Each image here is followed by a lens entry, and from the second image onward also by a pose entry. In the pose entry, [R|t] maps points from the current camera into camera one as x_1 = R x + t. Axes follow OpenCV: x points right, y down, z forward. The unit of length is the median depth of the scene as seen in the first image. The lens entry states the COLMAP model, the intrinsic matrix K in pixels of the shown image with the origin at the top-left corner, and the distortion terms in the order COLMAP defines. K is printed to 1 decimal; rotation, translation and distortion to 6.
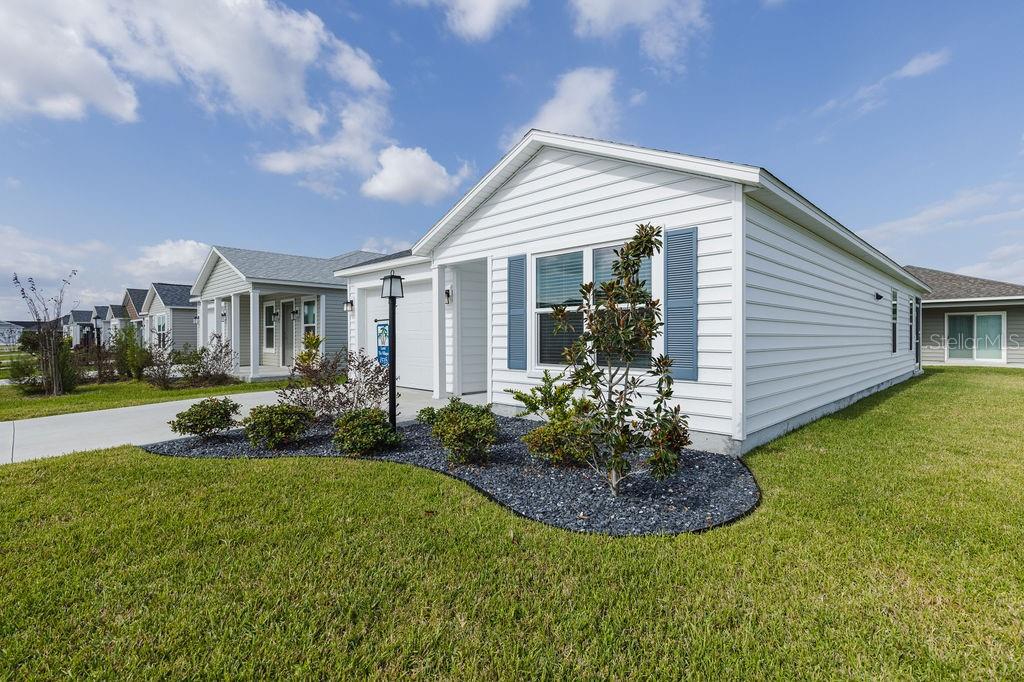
lens RADIAL K [[463.3, 0, 506.7], [0, 463.3, 338.1], [0, 0, 1]] dist [0.018283, 0.000106]
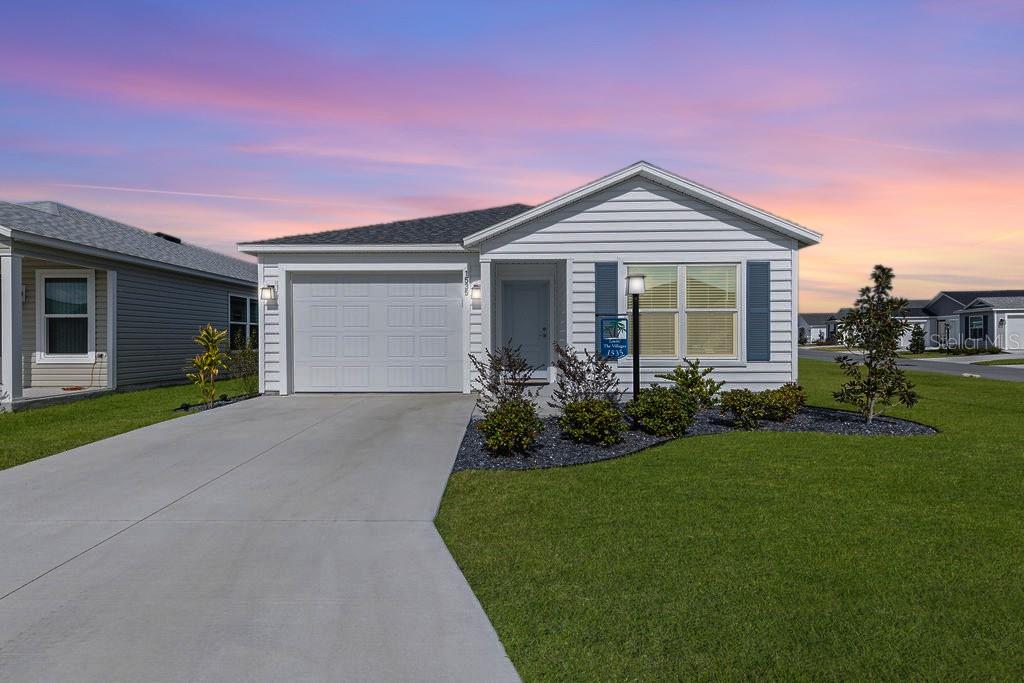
lens RADIAL K [[463.3, 0, 506.7], [0, 463.3, 338.6], [0, 0, 1]] dist [0.018283, 0.000106]
pose [[0.740710, 0.000571, 0.671824, -0.948598], [0.003858, 0.999980, -0.005104, 0.016871], [-0.671814, 0.006373, 0.740693, 0.320012]]
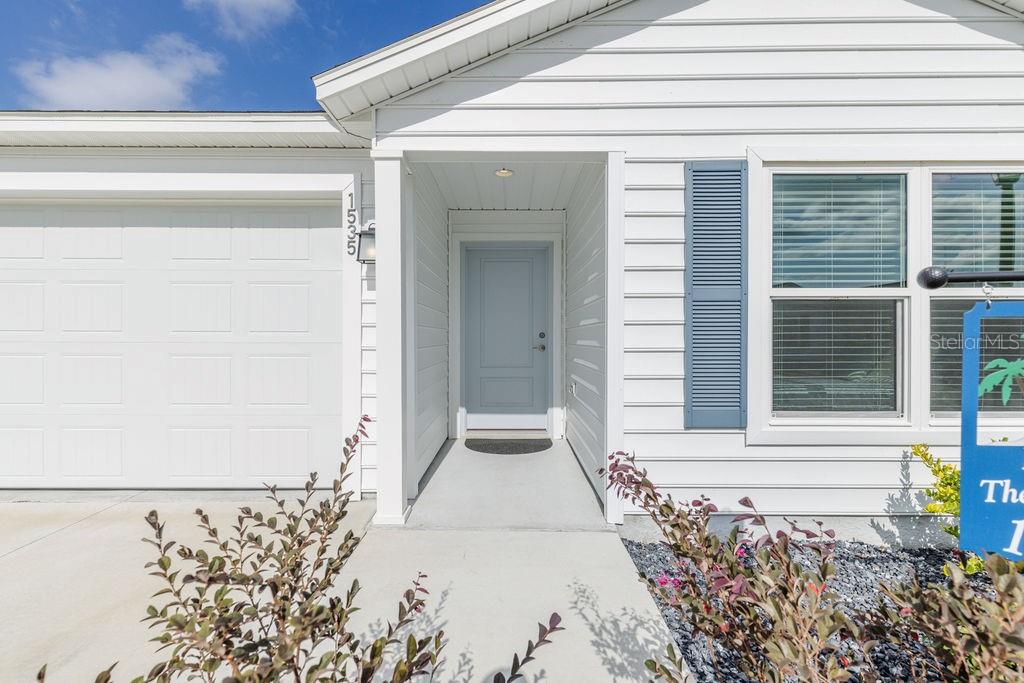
lens RADIAL K [[469.6, 0, 512.0], [0, 469.6, 341.5], [0, 0, 1]] dist [0.000535, 0.000012]
pose [[0.722972, -0.001177, 0.690877, -0.416632], [0.002299, 0.999997, -0.000702, -0.013039], [-0.690874, 0.002096, 0.722972, 0.829871]]
